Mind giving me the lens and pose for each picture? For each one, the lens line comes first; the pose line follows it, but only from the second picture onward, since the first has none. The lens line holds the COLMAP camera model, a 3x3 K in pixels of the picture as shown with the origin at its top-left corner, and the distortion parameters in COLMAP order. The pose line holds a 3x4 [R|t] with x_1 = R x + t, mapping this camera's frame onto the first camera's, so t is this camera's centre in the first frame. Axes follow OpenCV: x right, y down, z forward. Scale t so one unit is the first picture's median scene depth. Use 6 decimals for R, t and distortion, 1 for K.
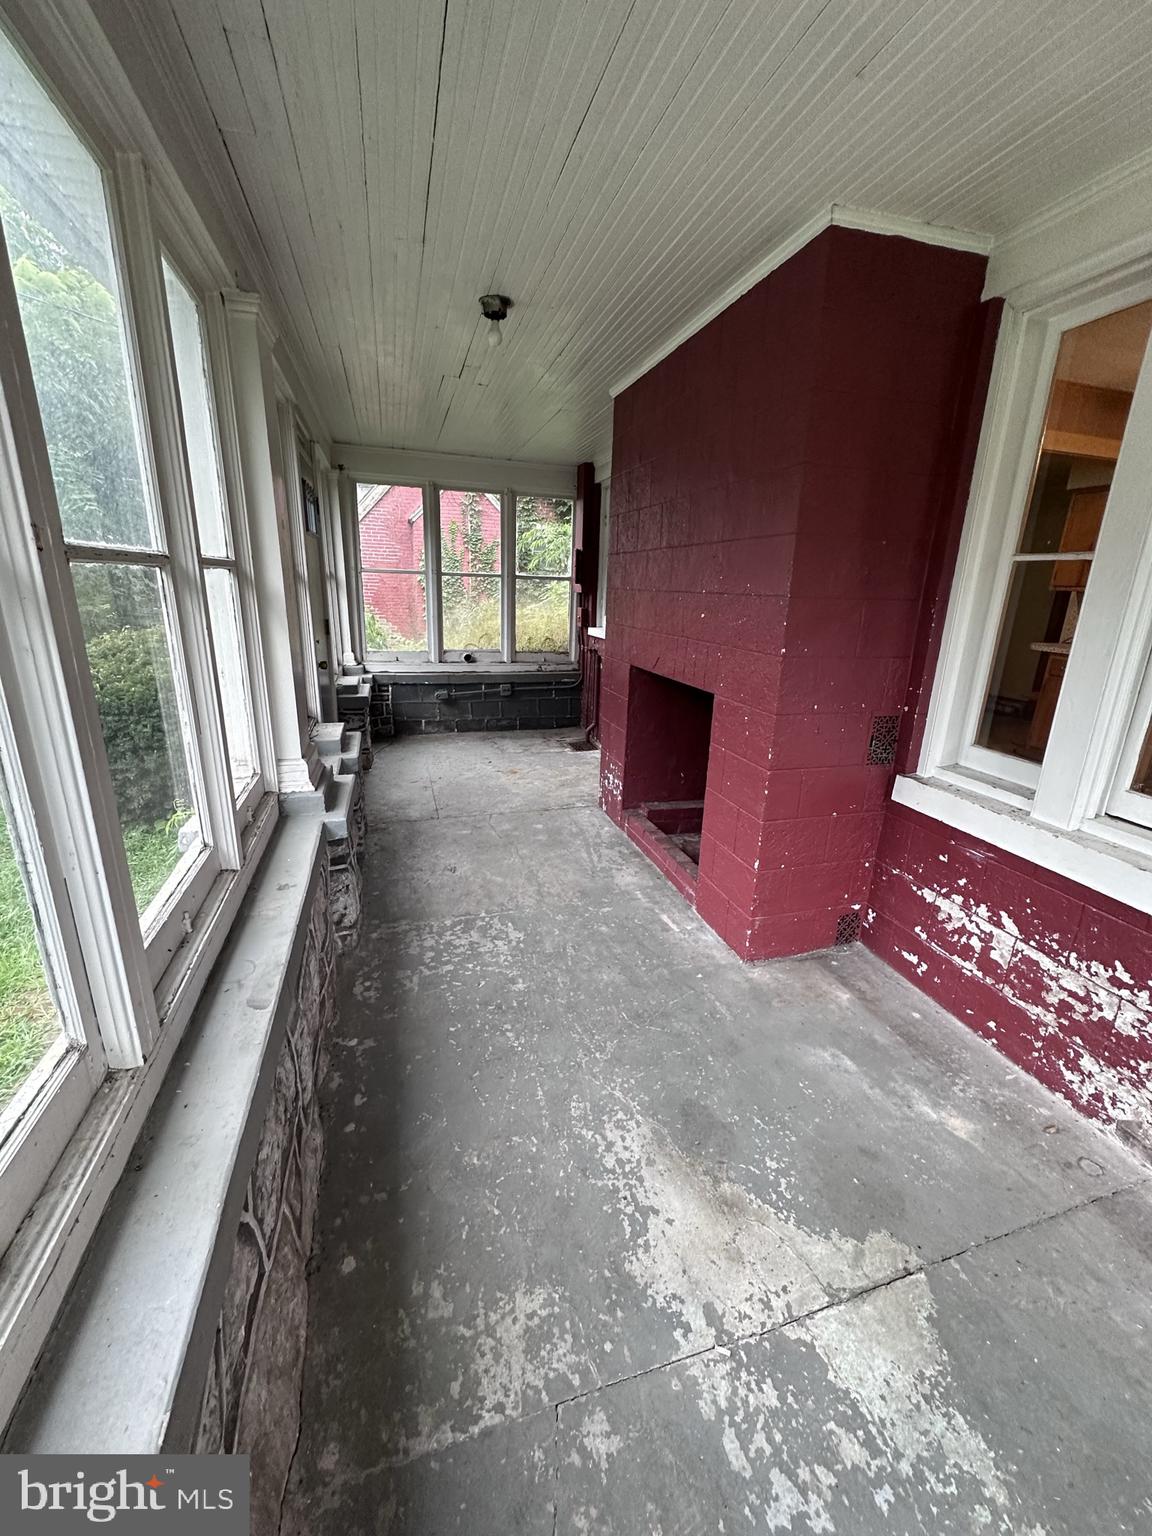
lens RADIAL K [[611.6, 0, 574.9], [0, 611.6, 763.7], [0, 0, 1]] dist [-0.000927, 0.001644]
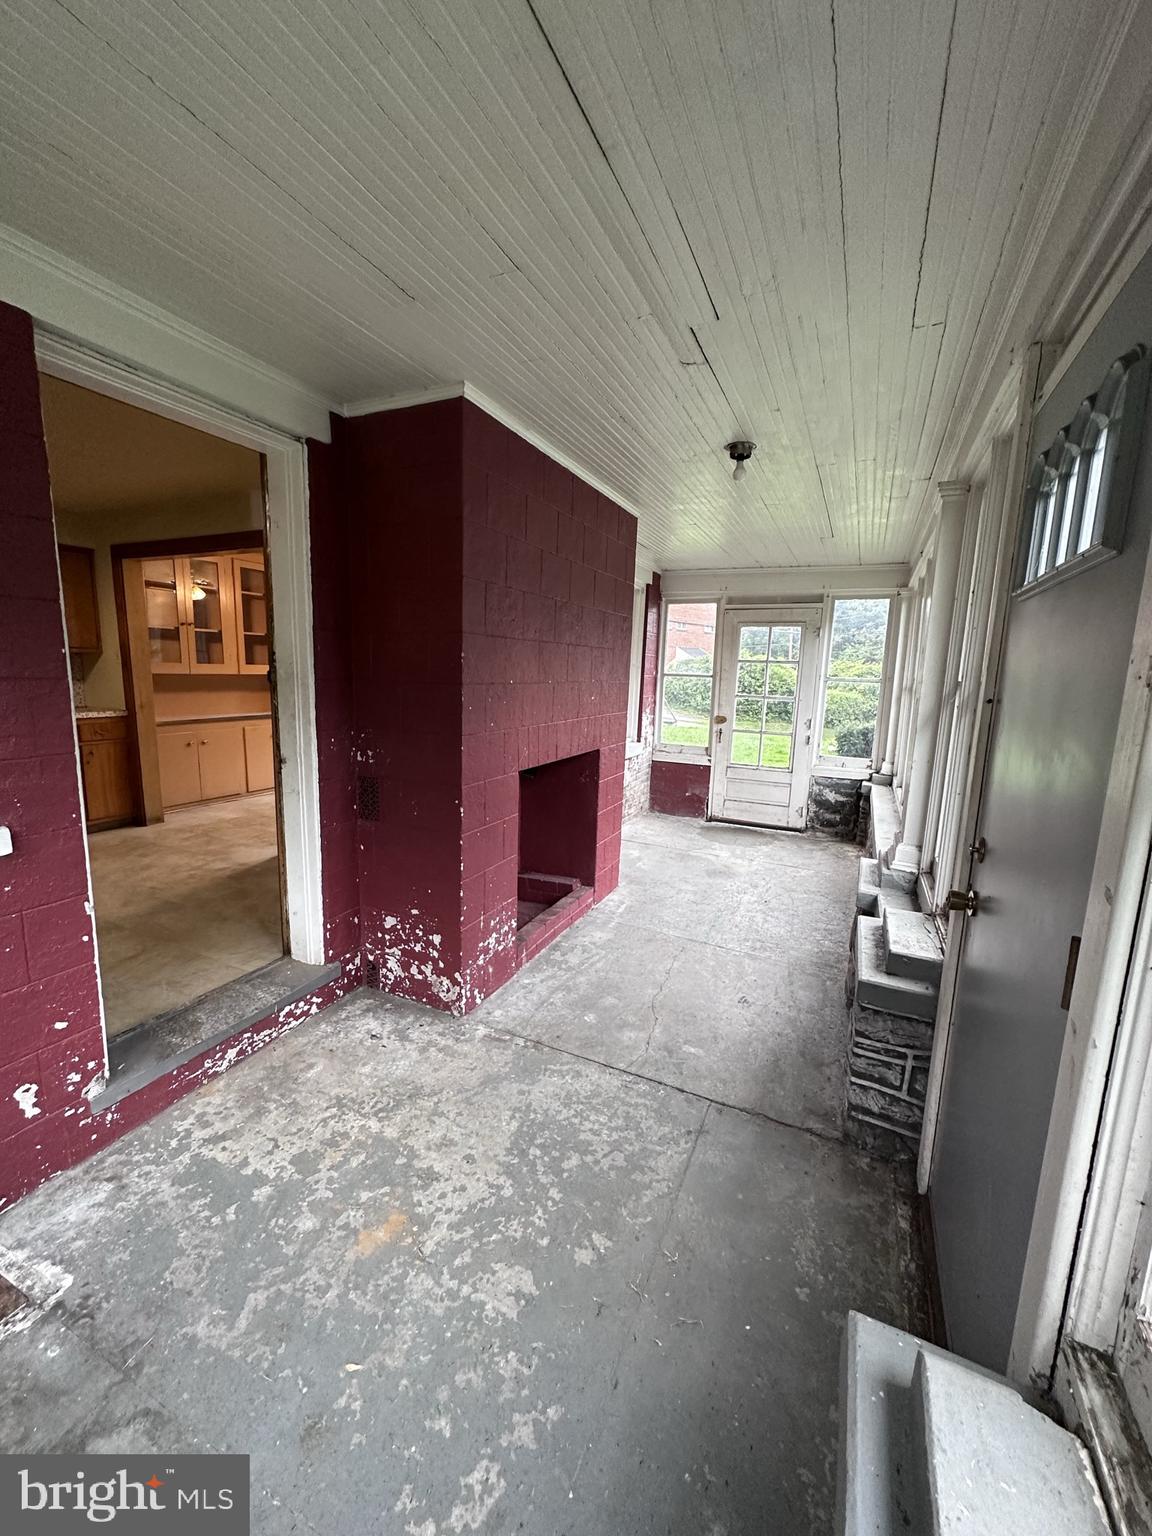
lens RADIAL K [[611.6, 0, 570.8], [0, 611.6, 766.9], [0, 0, 1]] dist [-0.000927, 0.001644]
pose [[-0.744495, -0.155452, 0.649278, -0.498002], [0.141317, 0.913785, 0.380823, -0.474072], [-0.652500, 0.375275, -0.658341, 1.502118]]
